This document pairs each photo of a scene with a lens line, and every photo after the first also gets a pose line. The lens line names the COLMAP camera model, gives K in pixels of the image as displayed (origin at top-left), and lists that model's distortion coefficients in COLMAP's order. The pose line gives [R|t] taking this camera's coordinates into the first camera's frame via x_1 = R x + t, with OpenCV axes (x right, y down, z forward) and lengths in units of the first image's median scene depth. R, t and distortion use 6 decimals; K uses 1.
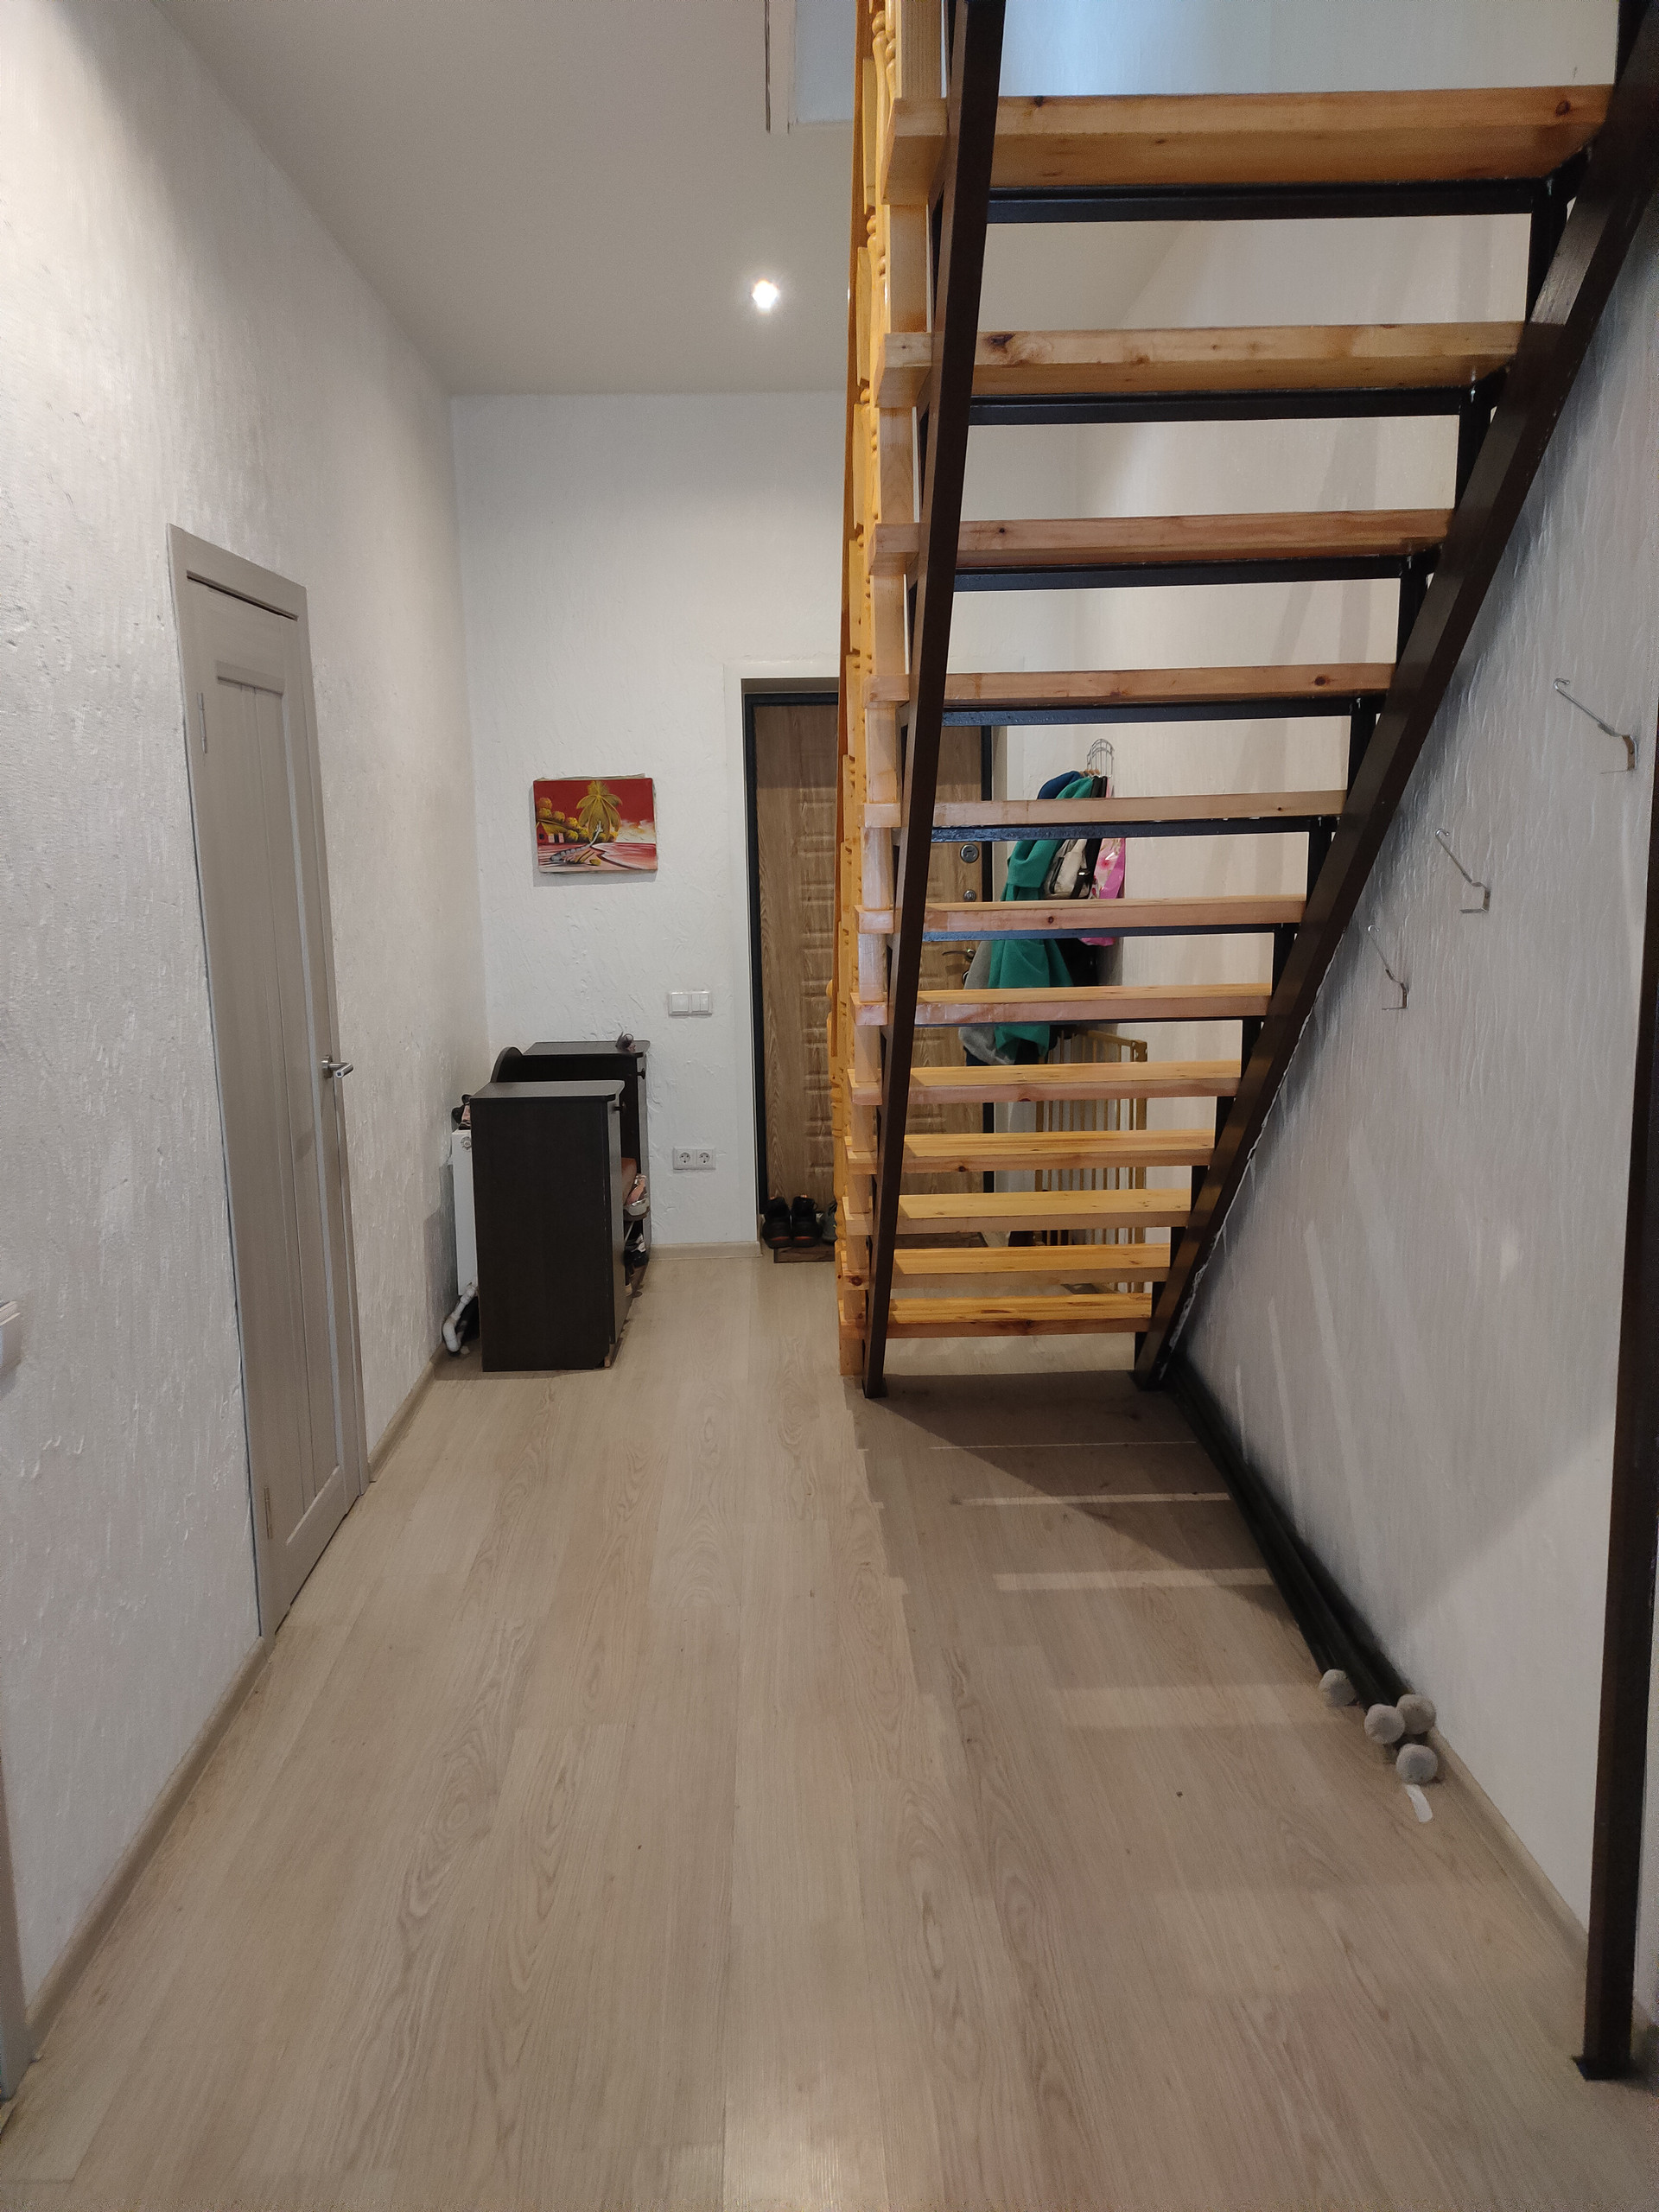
lens RADIAL K [[1671.0, 0, 826.4], [0, 1671.0, 1107.7], [0, 0, 1]] dist [0.043134, -0.016121]
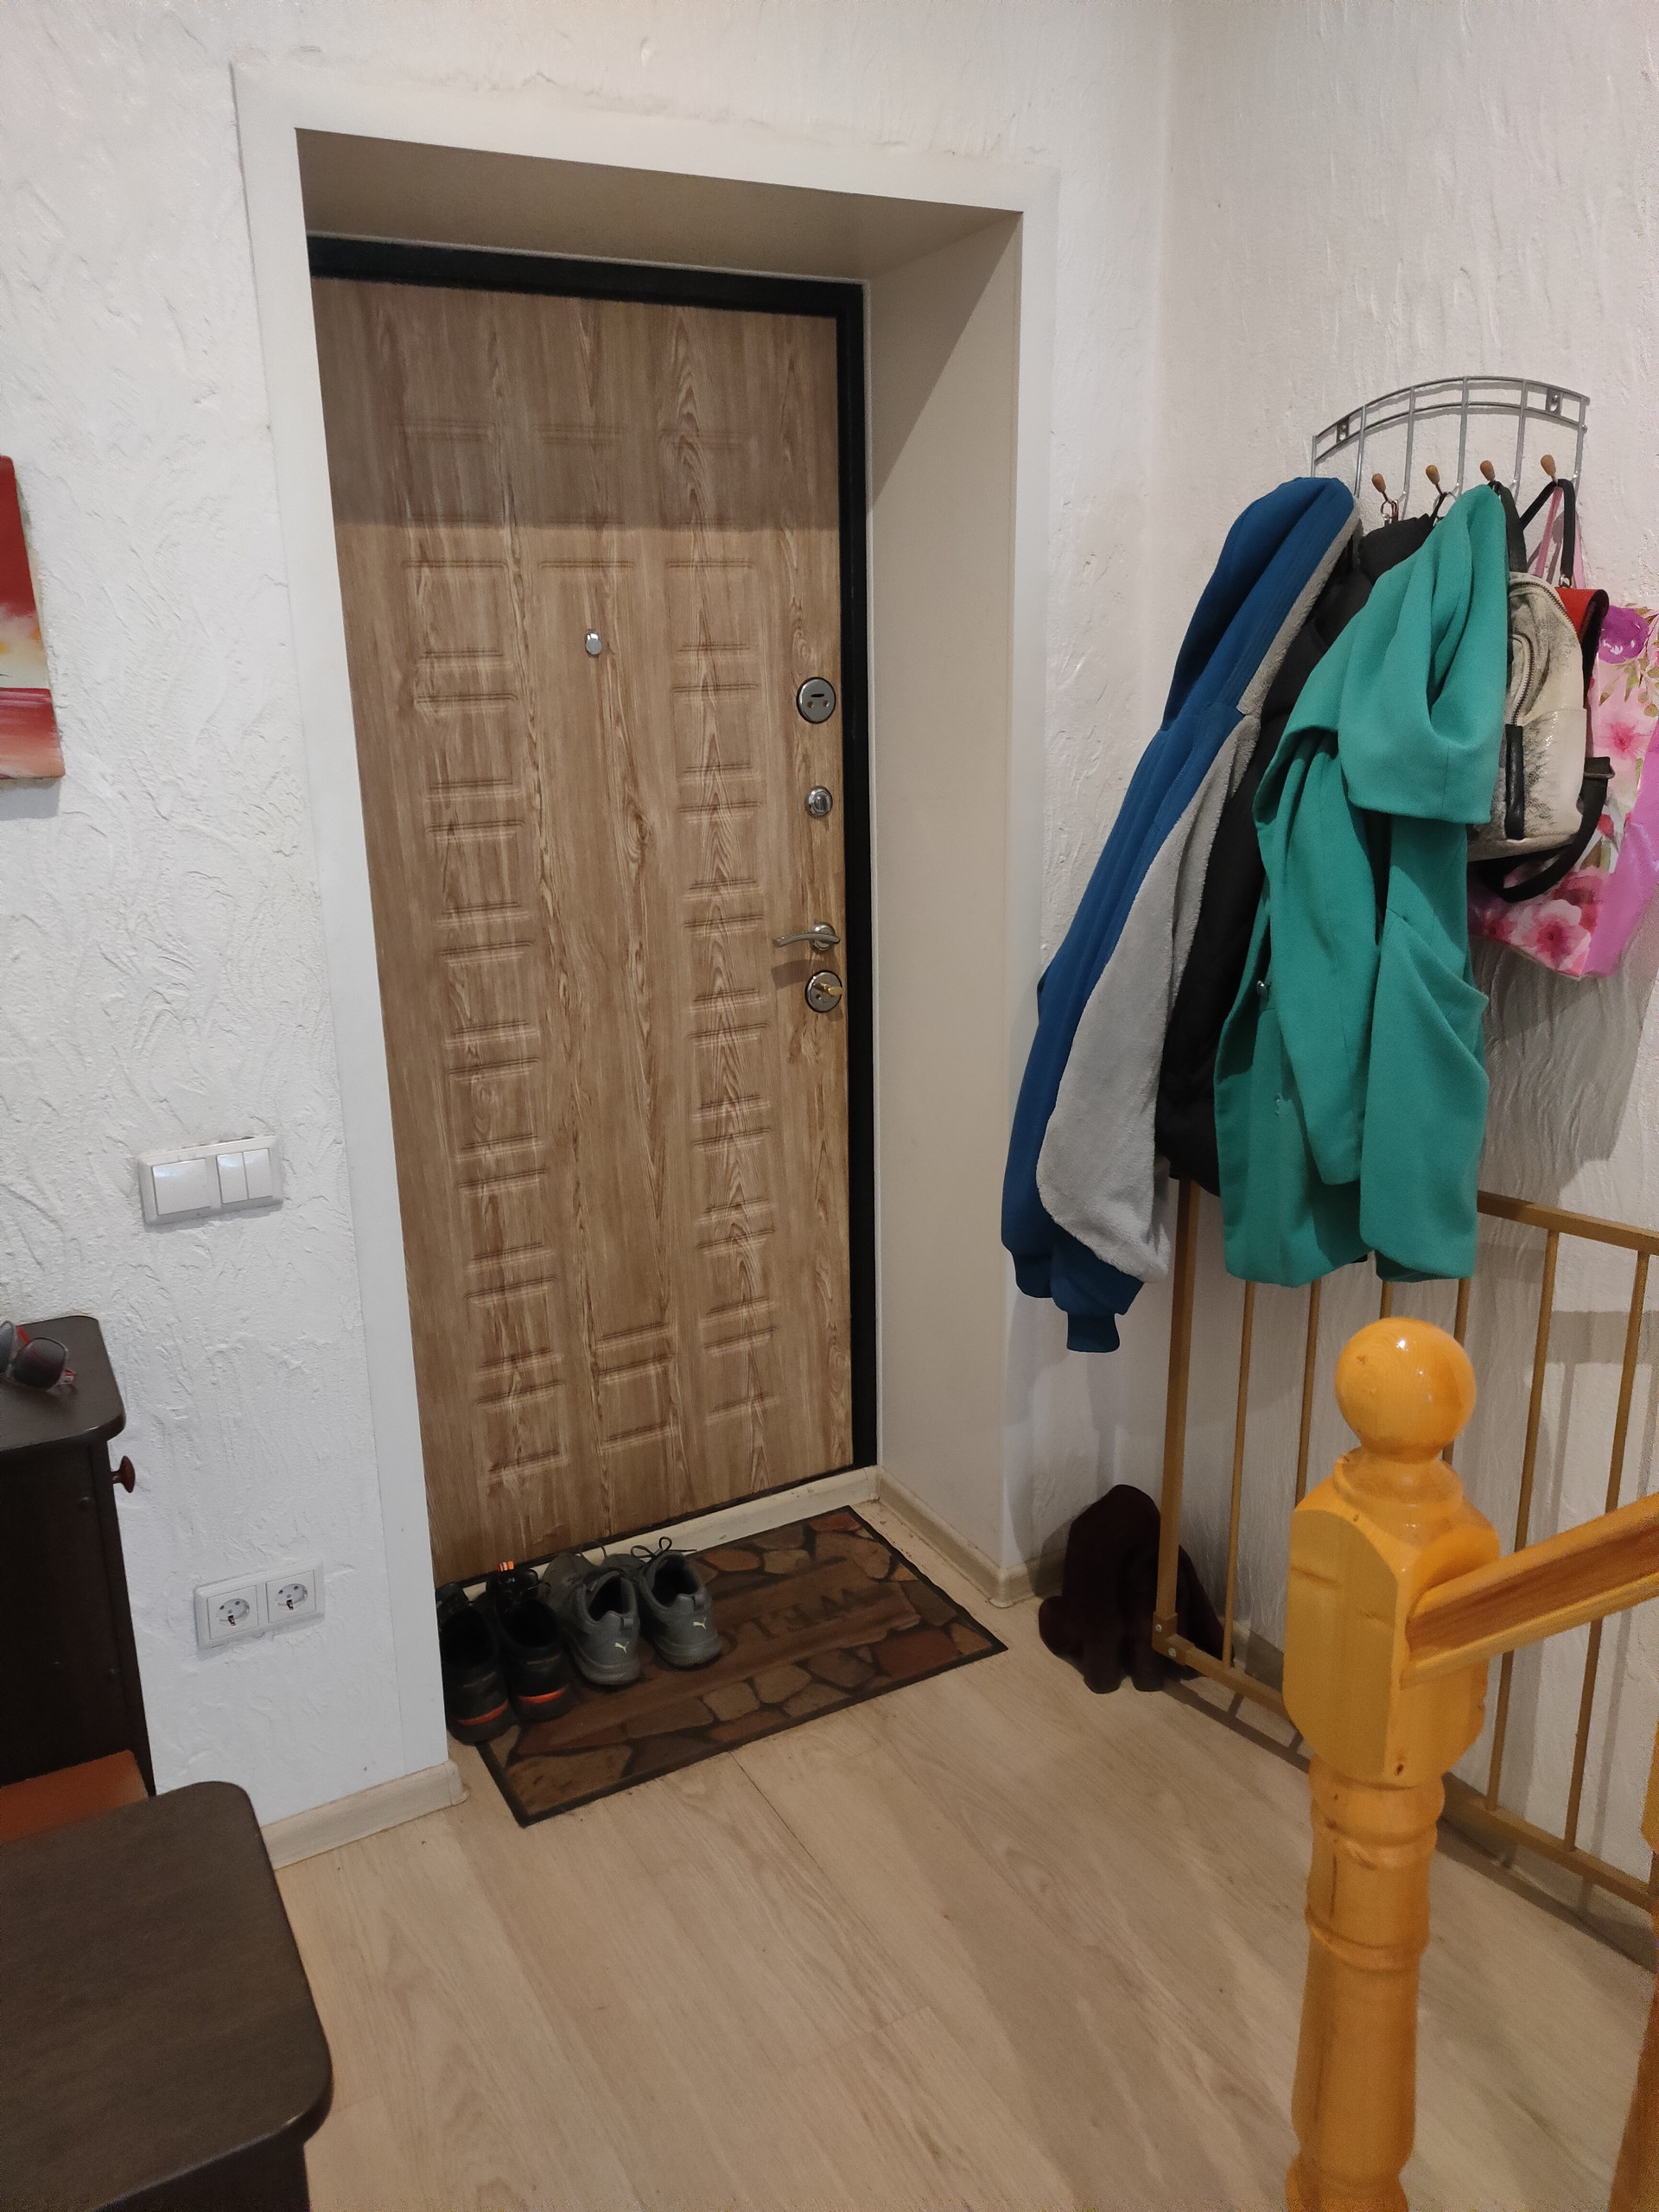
lens RADIAL K [[1671.0, 0, 834.8], [0, 1671.0, 1105.0], [0, 0, 1]] dist [0.043134, -0.016121]
pose [[0.884369, -0.124903, 0.449767, -0.114545], [0.078209, 0.989564, 0.121026, -0.102662], [-0.460190, -0.071856, 0.884908, 0.620841]]
